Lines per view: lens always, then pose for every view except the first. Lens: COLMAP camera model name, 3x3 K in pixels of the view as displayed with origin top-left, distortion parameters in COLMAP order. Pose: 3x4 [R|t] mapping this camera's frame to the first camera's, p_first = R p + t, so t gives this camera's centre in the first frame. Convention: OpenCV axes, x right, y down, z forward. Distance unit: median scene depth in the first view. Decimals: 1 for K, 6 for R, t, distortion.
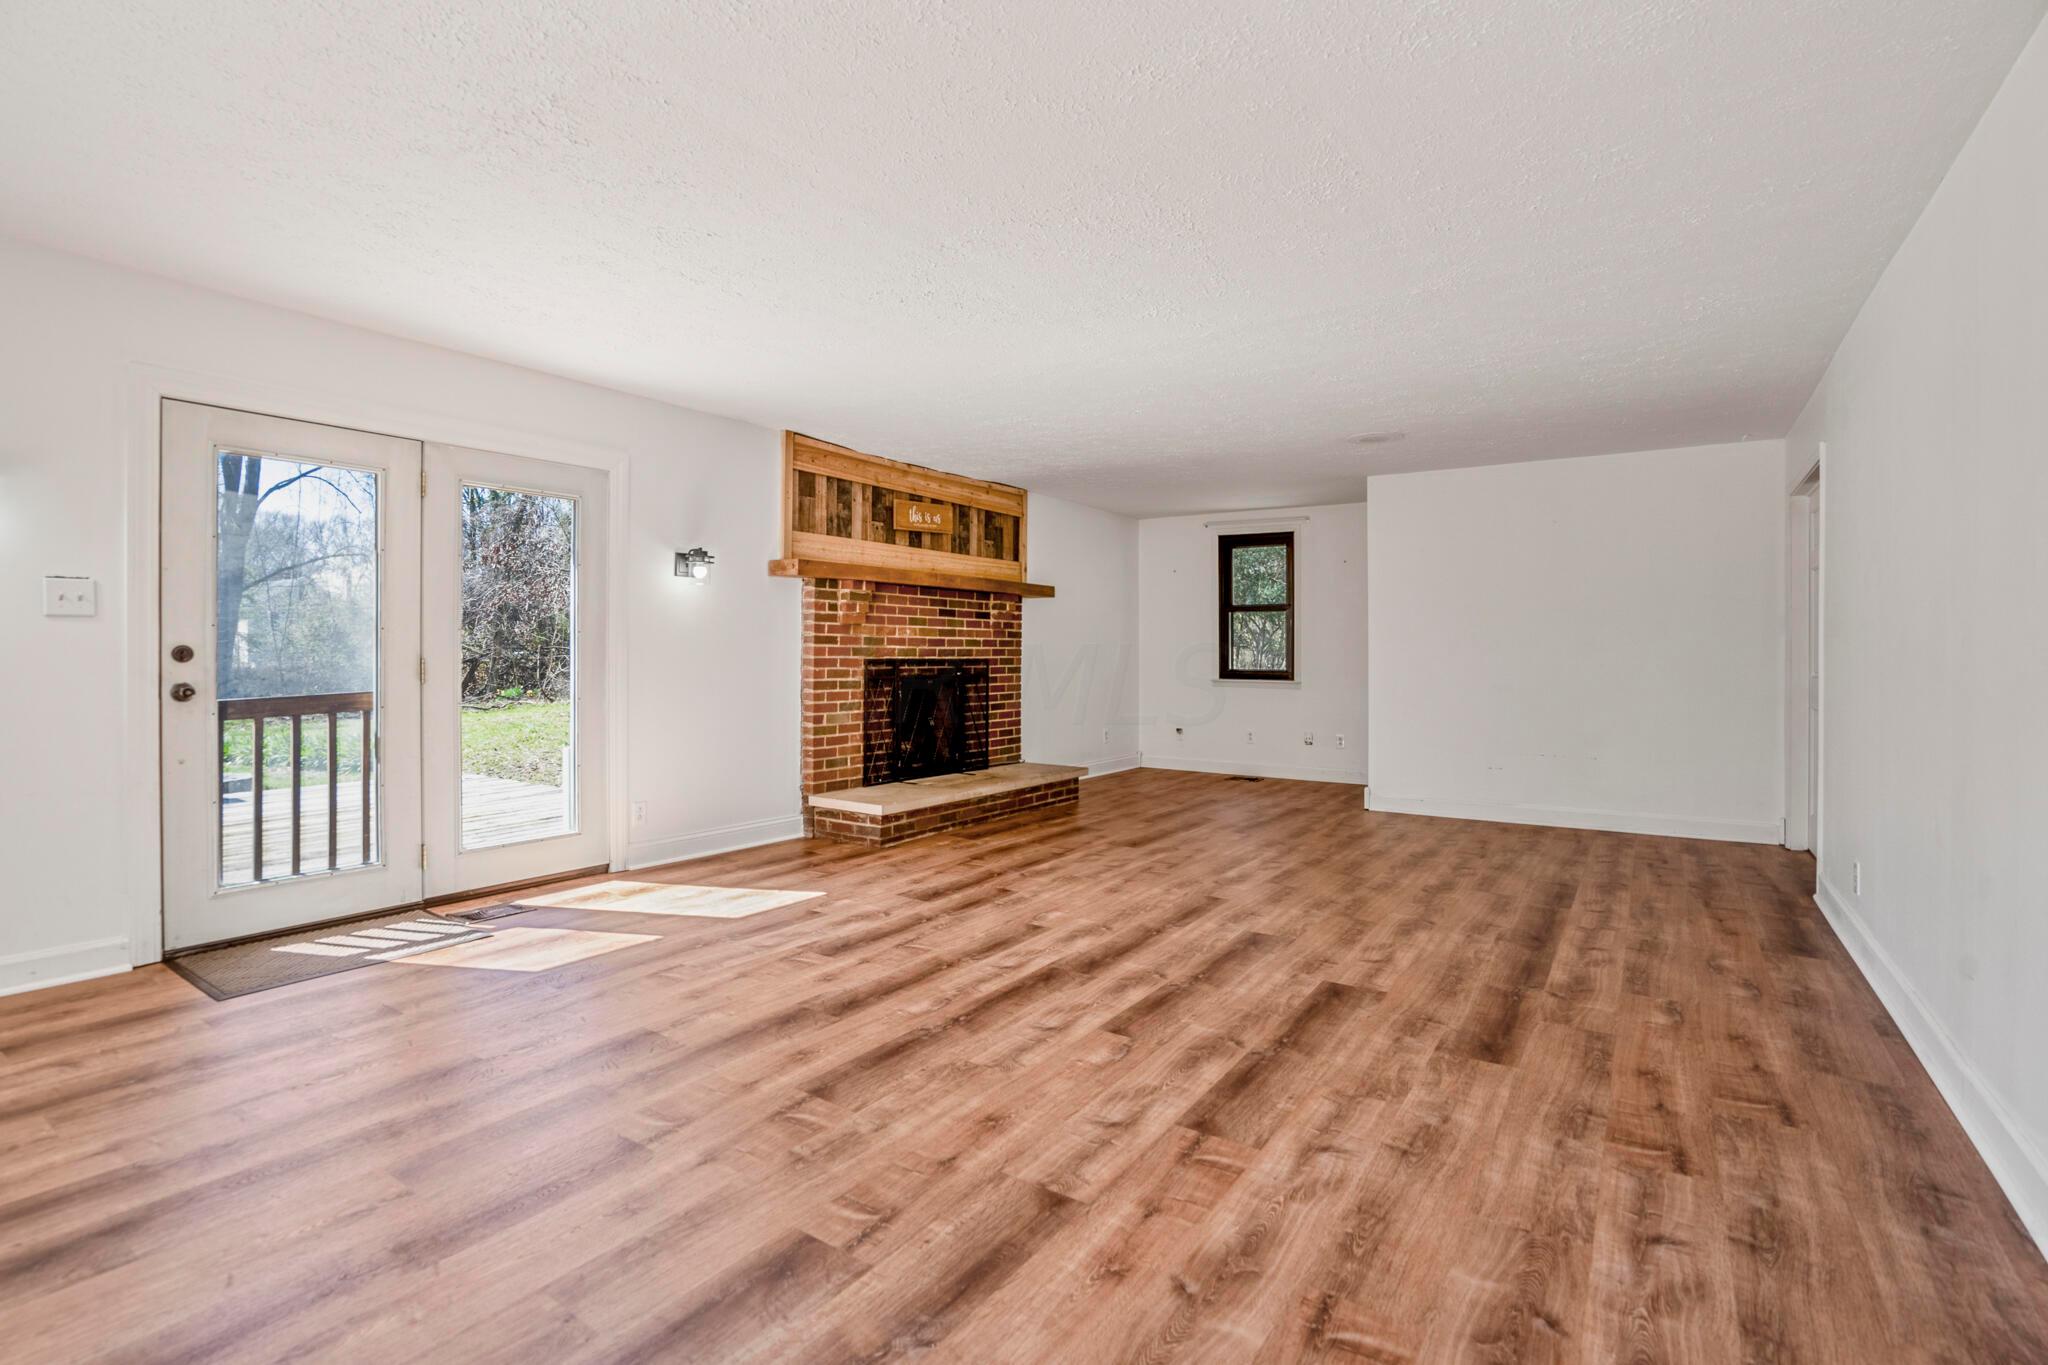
lens RADIAL K [[975.0, 0, 1013.9], [0, 975.0, 655.6], [0, 0, 1]] dist [-0.059333, 0.023296]
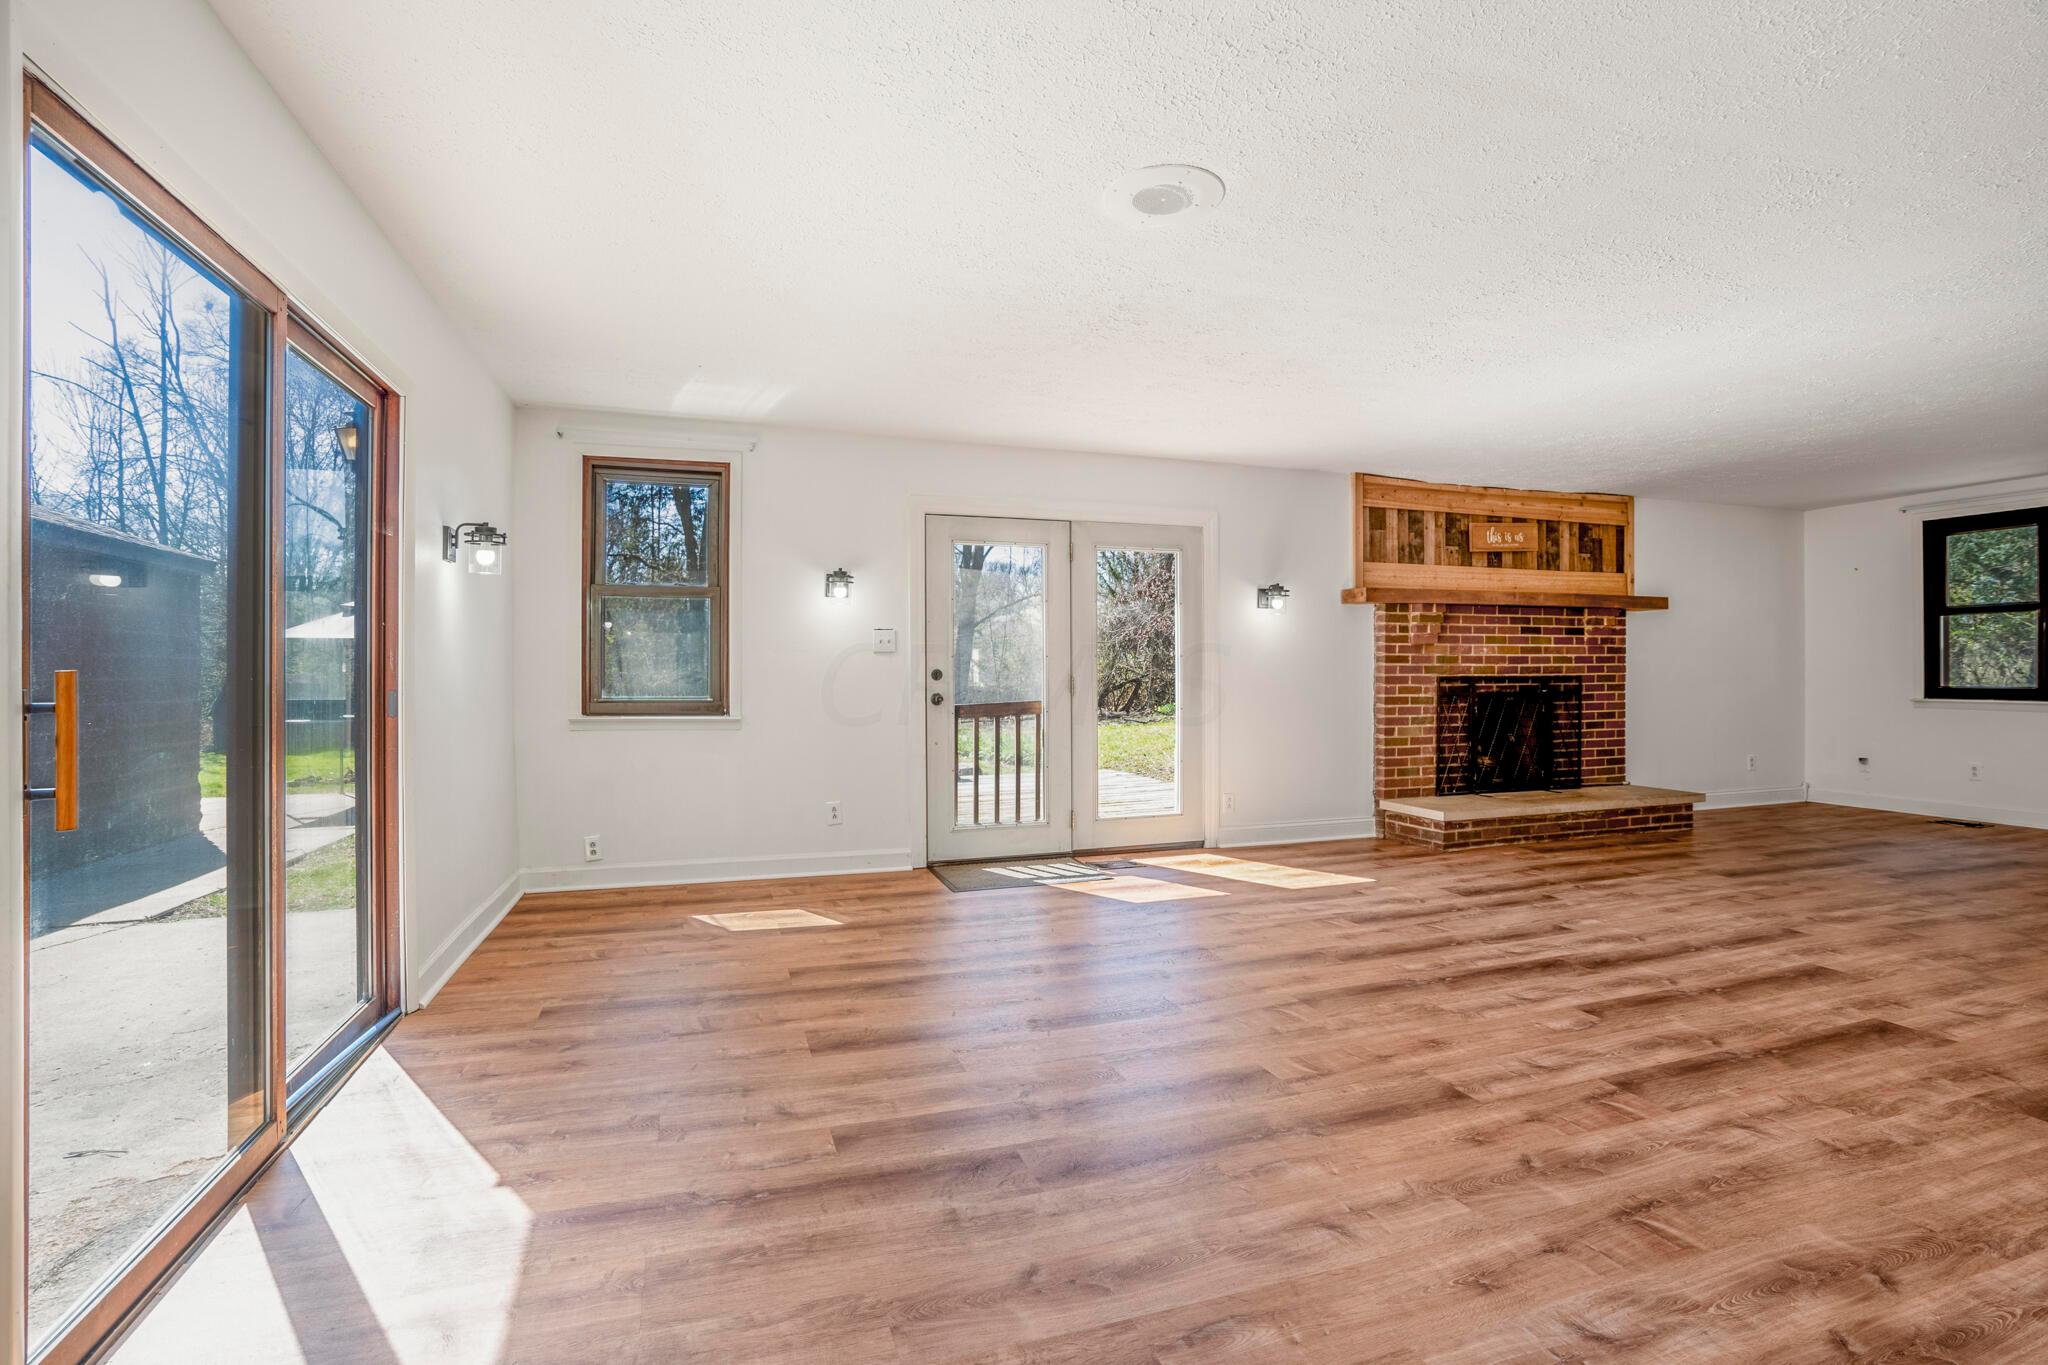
lens RADIAL K [[969.6, 0, 1018.9], [0, 969.6, 678.8], [0, 0, 1]] dist [-0.049157, 0.023696]
pose [[0.801954, -0.004151, -0.597371, 0.162836], [0.006228, 0.999980, 0.001412, 0.002538], [0.597353, -0.004853, 0.801964, -0.179221]]
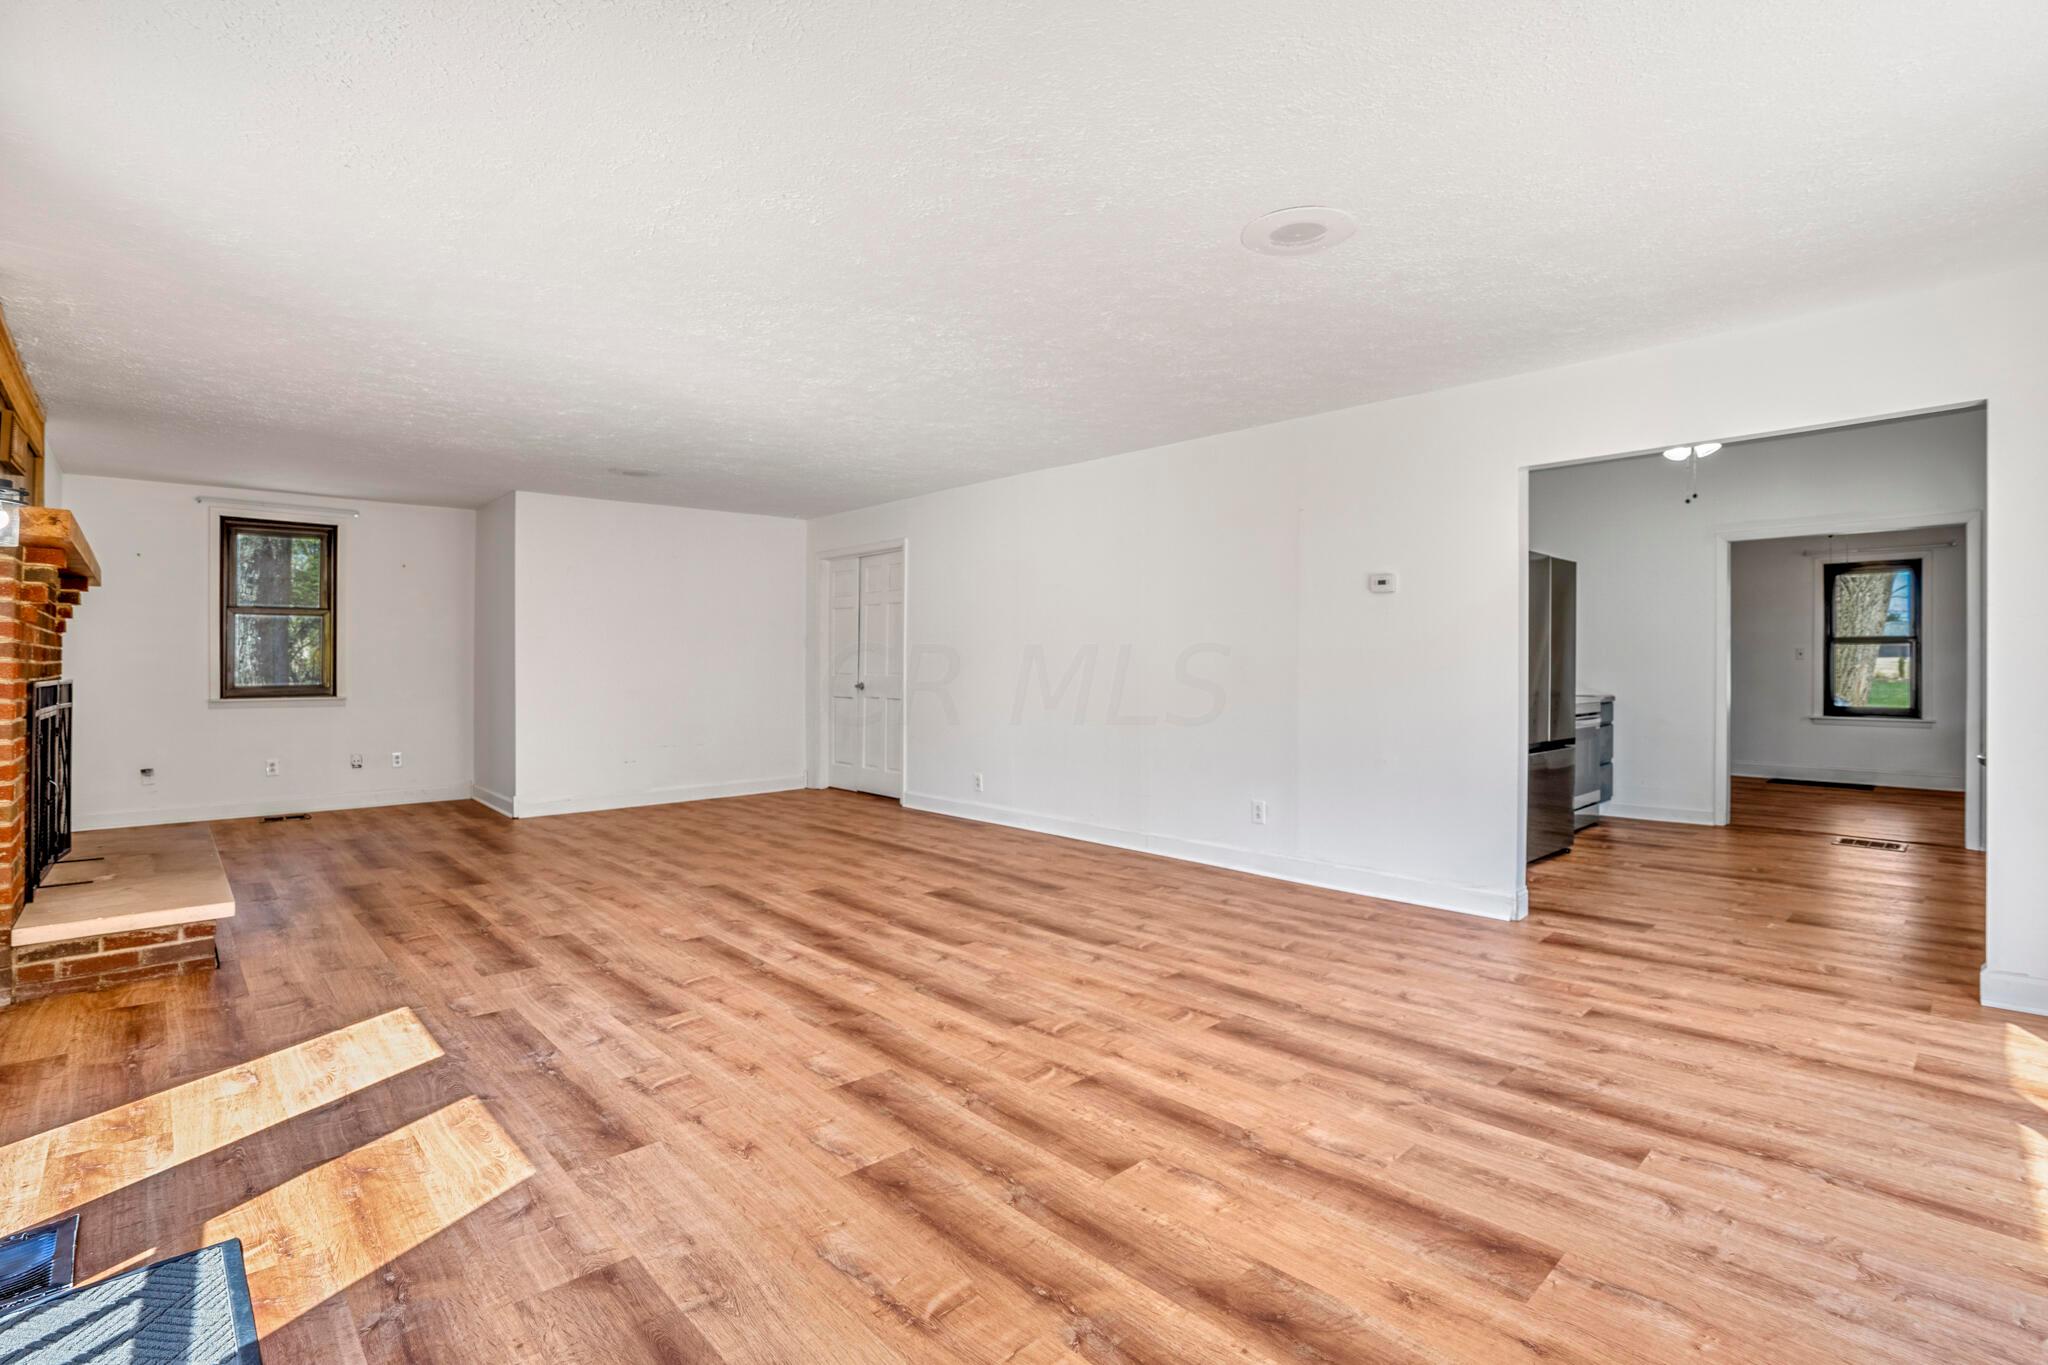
lens RADIAL K [[969.6, 0, 1018.9], [0, 969.6, 678.8], [0, 0, 1]] dist [-0.049157, 0.023696]
pose [[0.205555, -0.020301, 0.978435, -0.856489], [0.002519, 0.999792, 0.020215, -0.013673], [-0.978642, -0.001691, 0.205563, 0.442615]]
